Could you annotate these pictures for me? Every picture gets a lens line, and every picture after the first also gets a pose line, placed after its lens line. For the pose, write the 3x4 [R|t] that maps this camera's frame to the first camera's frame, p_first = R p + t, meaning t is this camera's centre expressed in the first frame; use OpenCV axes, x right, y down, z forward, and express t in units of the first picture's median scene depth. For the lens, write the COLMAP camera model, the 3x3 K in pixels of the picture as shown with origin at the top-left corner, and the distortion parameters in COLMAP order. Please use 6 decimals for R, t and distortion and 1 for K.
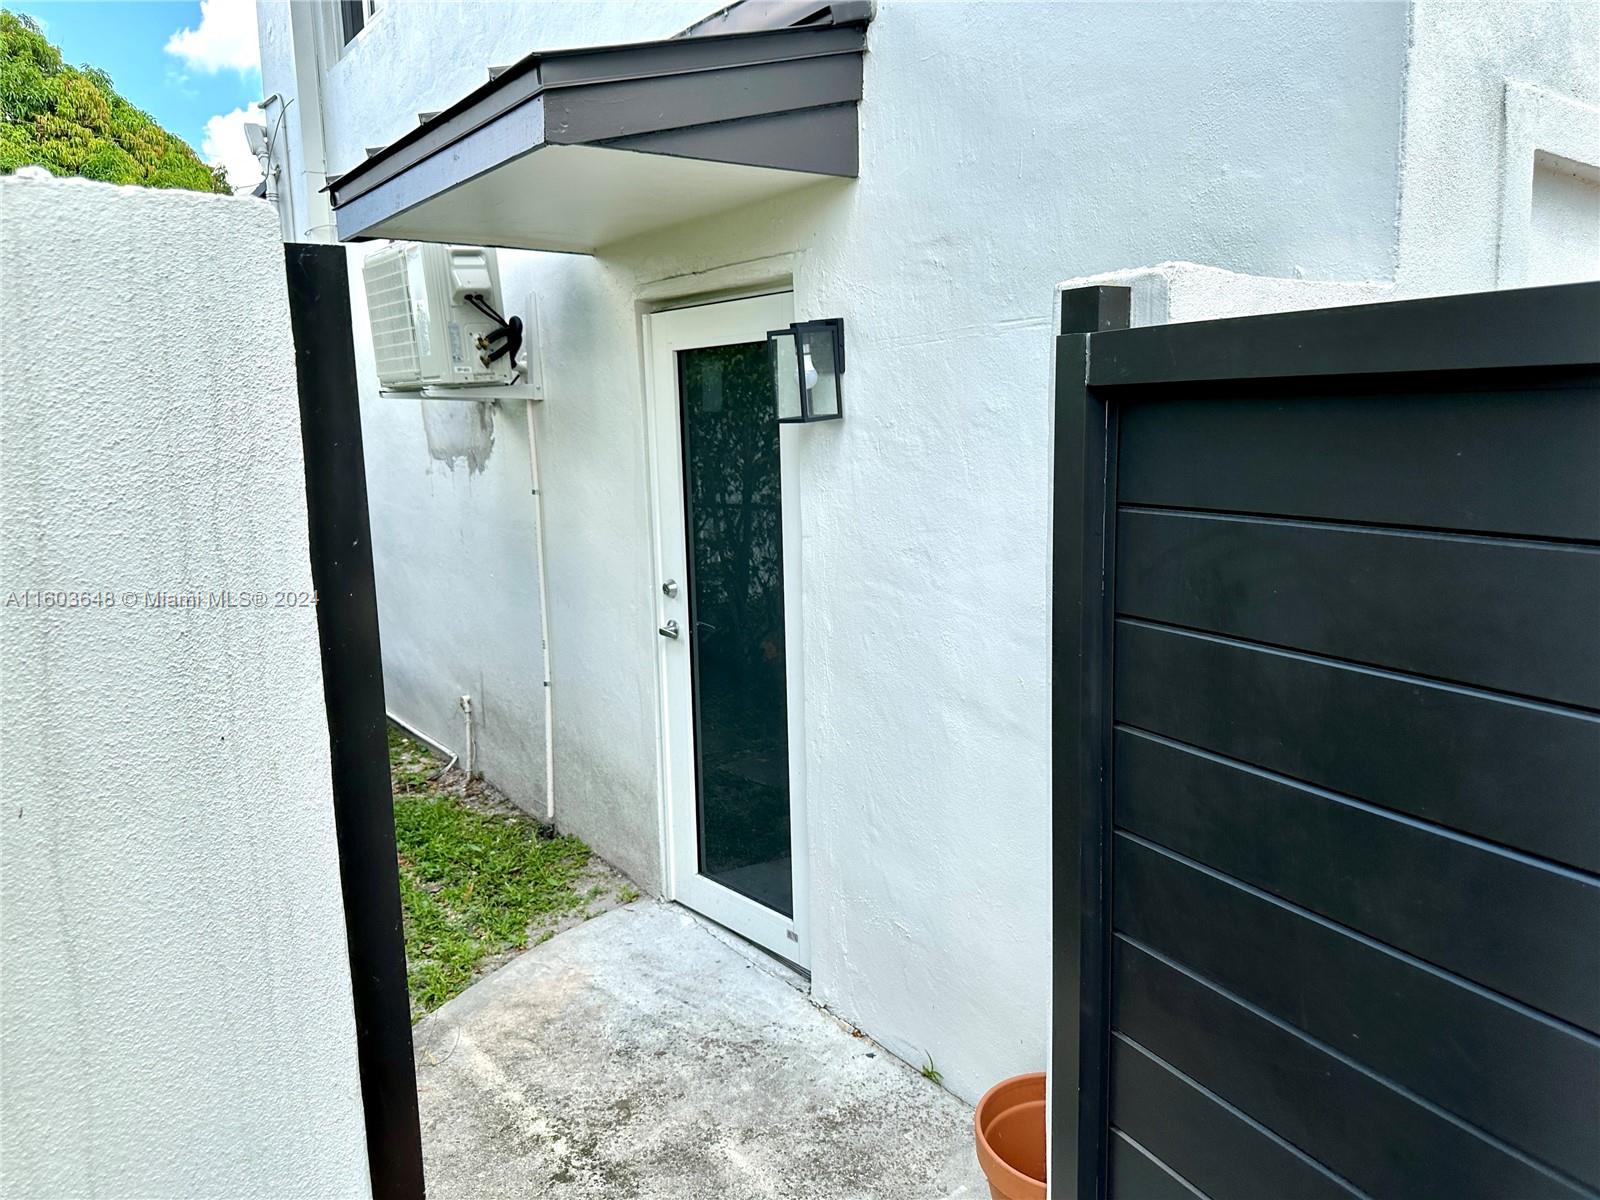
lens RADIAL K [[1115.5, 0, 781.2], [0, 1115.5, 591.7], [0, 0, 1]] dist [0.114520, -0.161954]
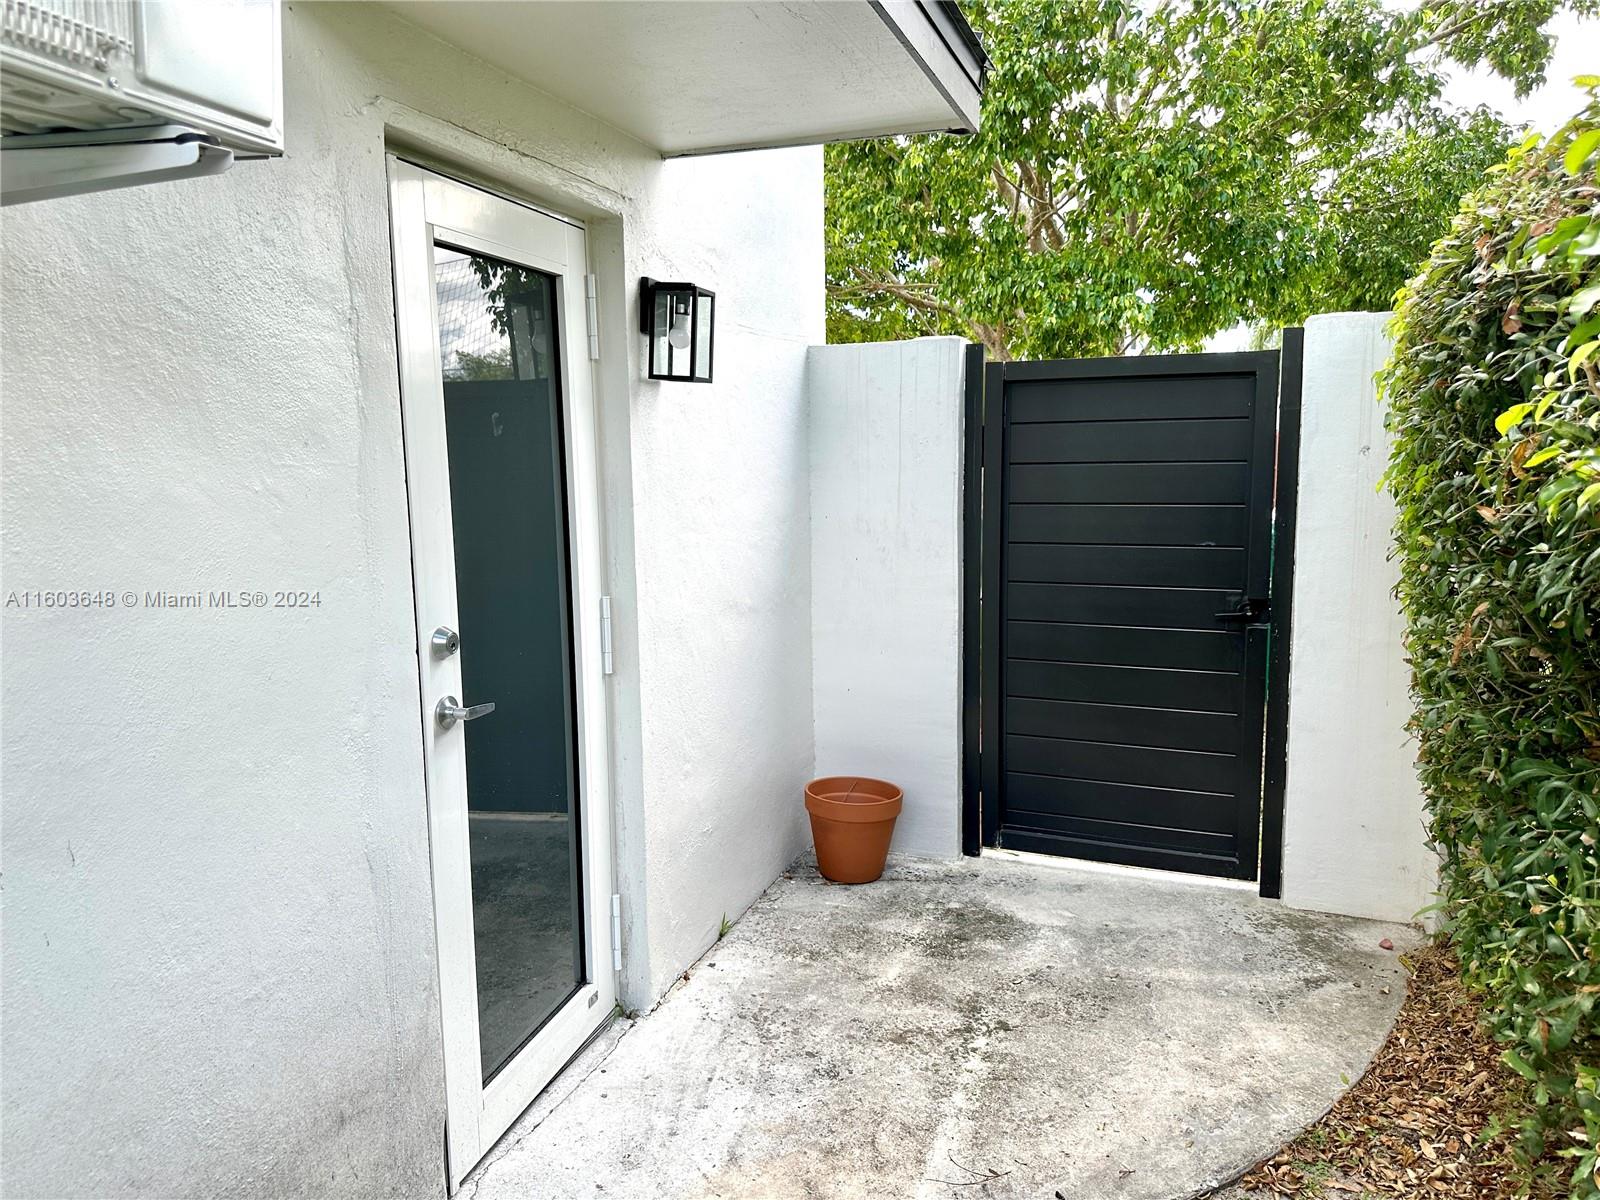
lens RADIAL K [[1115.5, 0, 781.2], [0, 1115.5, 591.7], [0, 0, 1]] dist [0.114520, -0.161954]
pose [[-0.532457, -0.081991, 0.842477, -0.885441], [0.159467, 0.967759, 0.194969, -0.150333], [-0.831300, 0.238160, -0.502215, 1.465420]]
